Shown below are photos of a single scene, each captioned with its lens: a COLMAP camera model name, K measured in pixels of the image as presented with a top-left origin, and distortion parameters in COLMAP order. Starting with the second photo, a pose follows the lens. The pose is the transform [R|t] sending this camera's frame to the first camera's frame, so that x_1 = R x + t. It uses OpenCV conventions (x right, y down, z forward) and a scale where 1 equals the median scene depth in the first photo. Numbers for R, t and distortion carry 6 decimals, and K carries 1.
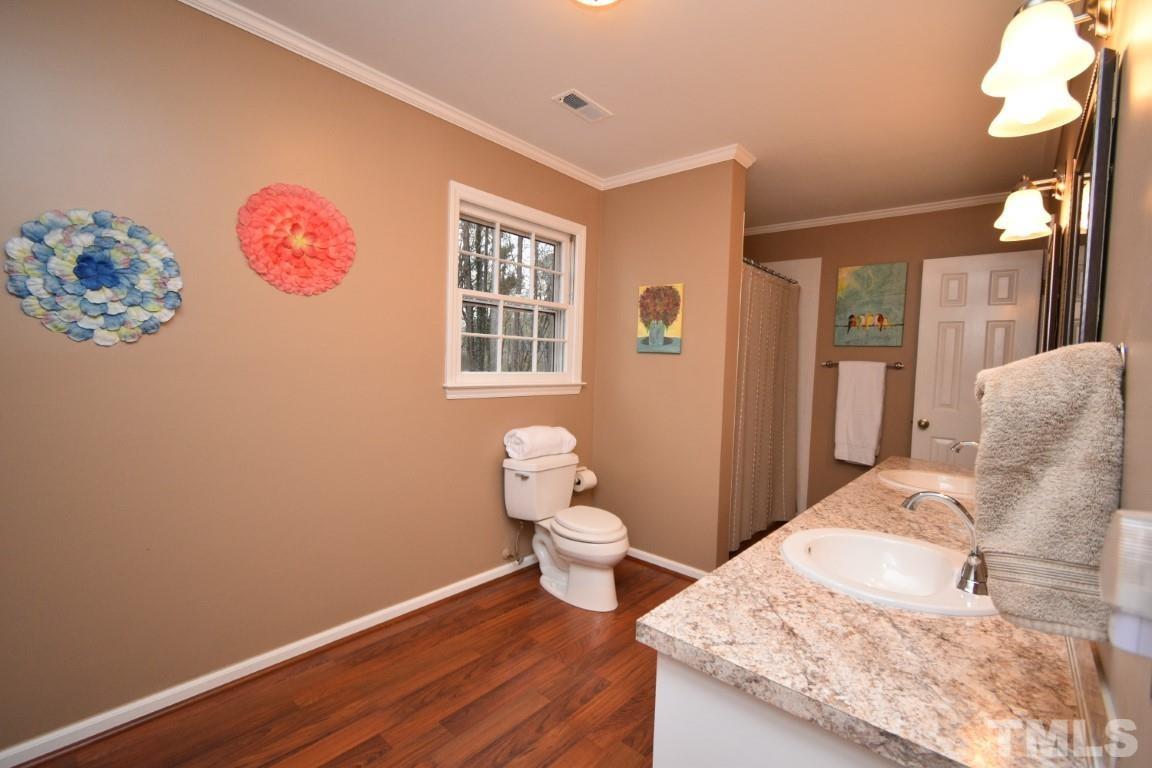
lens RADIAL K [[508.4, 0, 575.4], [0, 508.4, 382.0], [0, 0, 1]] dist [0.012807, -0.005854]
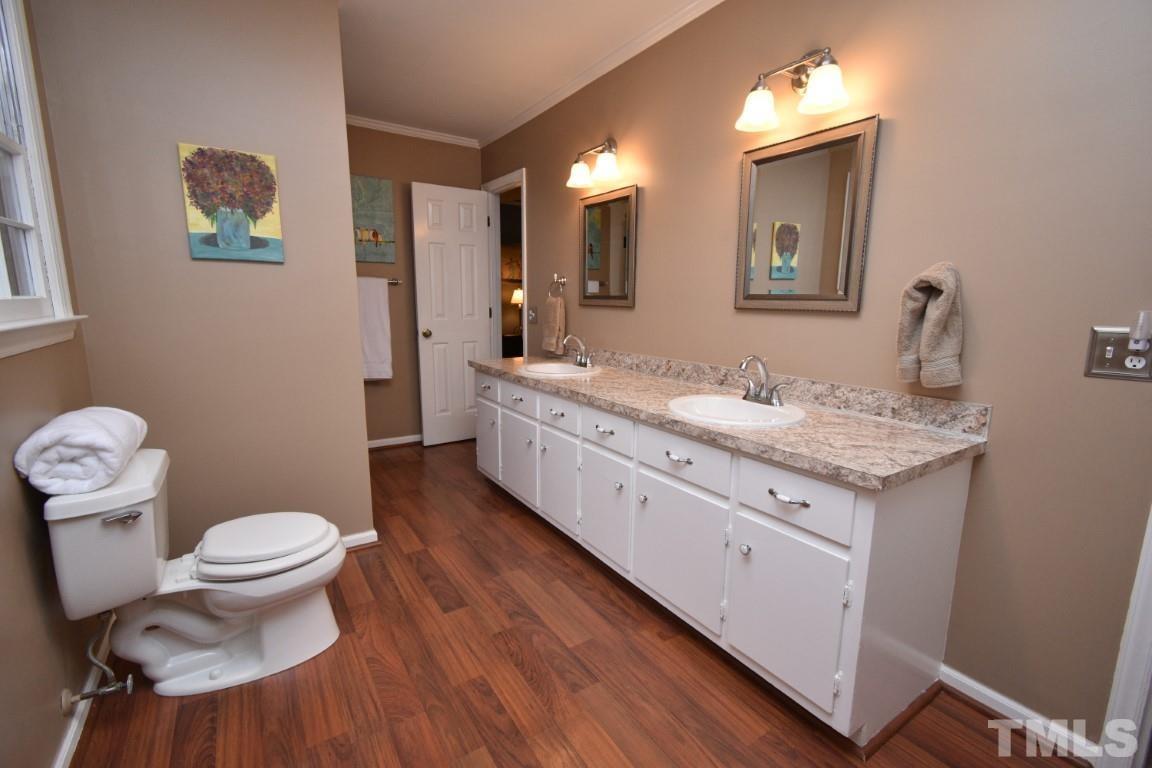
lens RADIAL K [[508.4, 0, 572.7], [0, 508.4, 382.8], [0, 0, 1]] dist [0.012807, -0.005854]
pose [[0.264401, -0.190392, 0.945433, -0.379882], [0.040607, 0.981648, 0.186329, -0.009015], [-0.963558, -0.010874, 0.267280, 0.431921]]
